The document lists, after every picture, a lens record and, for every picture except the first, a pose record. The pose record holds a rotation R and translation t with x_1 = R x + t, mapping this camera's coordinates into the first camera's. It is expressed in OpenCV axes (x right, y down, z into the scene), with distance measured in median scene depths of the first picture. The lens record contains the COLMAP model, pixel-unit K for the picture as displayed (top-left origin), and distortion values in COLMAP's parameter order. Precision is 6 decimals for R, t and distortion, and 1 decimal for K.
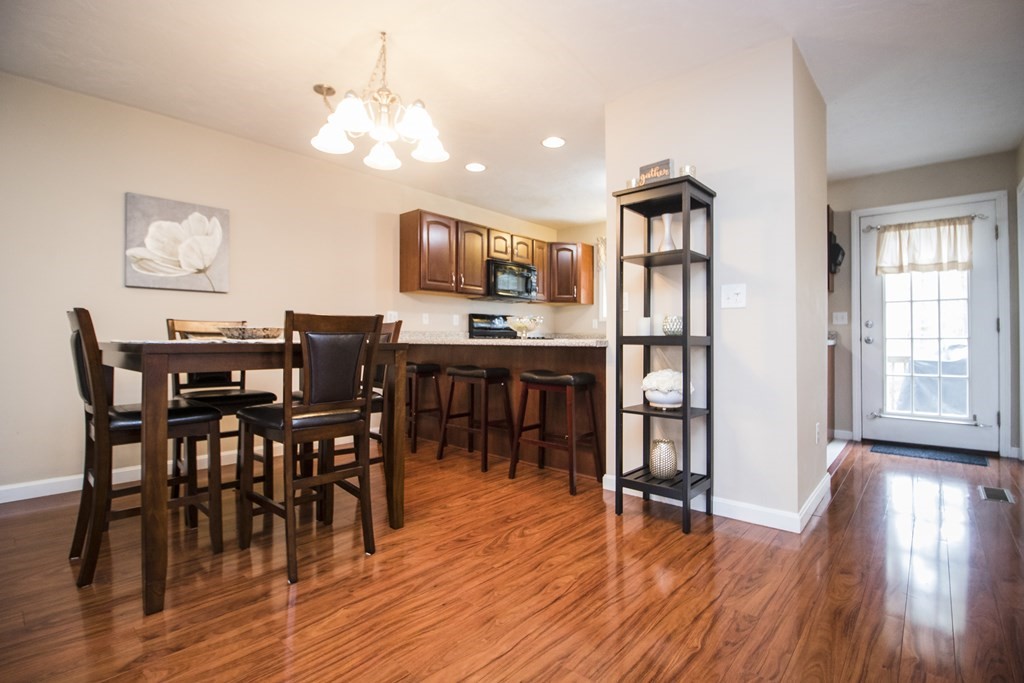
lens RADIAL K [[478.2, 0, 513.0], [0, 478.2, 333.1], [0, 0, 1]] dist [-0.007125, -0.006380]
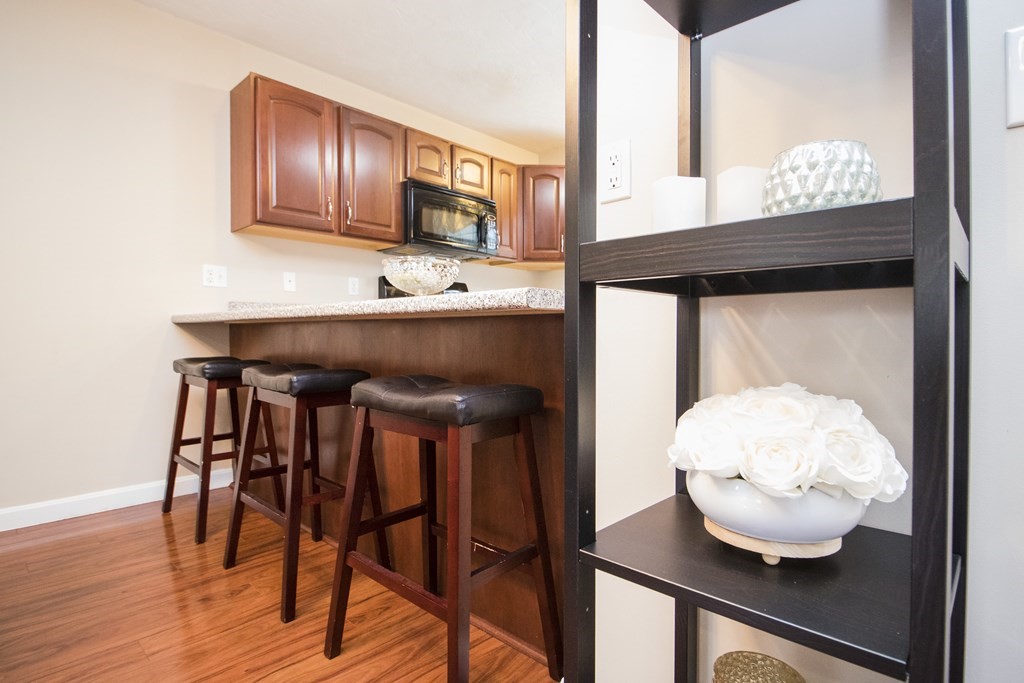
lens RADIAL K [[517.9, 0, 506.4], [0, 517.9, 334.1], [0, 0, 1]] dist [-0.000433, -0.000113]
pose [[0.998917, -0.004244, -0.046335, 0.154490], [0.004880, 0.999895, 0.013621, 0.036894], [0.046273, -0.013832, 0.998833, 0.570352]]
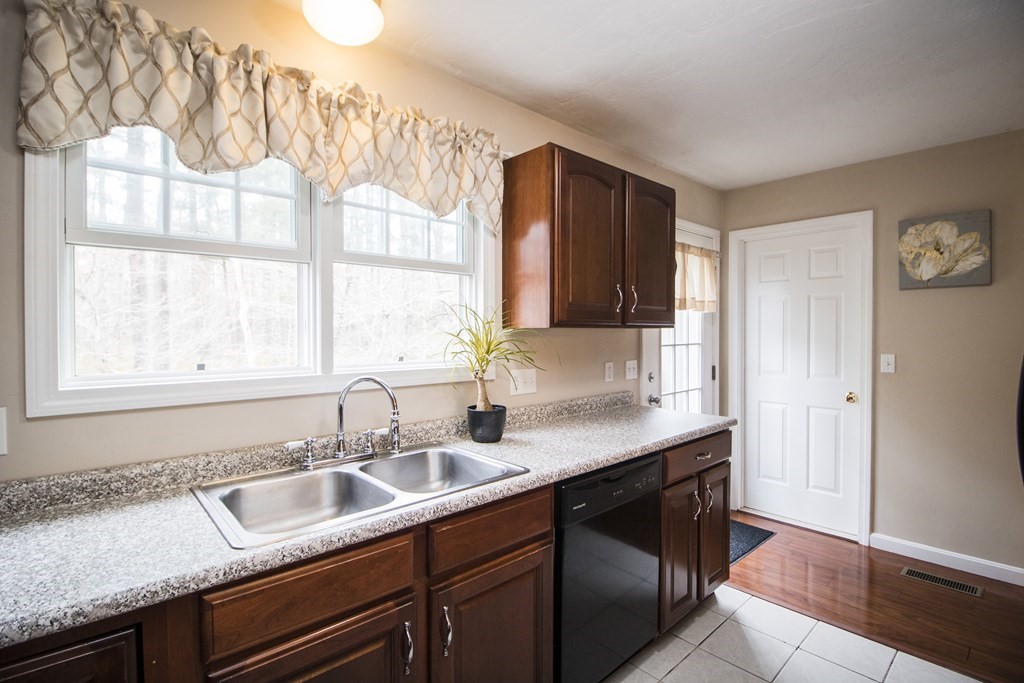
lens RADIAL K [[478.2, 0, 511.6], [0, 478.2, 337.1], [0, 0, 1]] dist [-0.007125, -0.006380]
pose [[0.119134, -0.015508, 0.992757, 0.028680], [-0.008403, 0.999826, 0.016627, -0.112811], [-0.992843, -0.010323, 0.118983, 1.443421]]
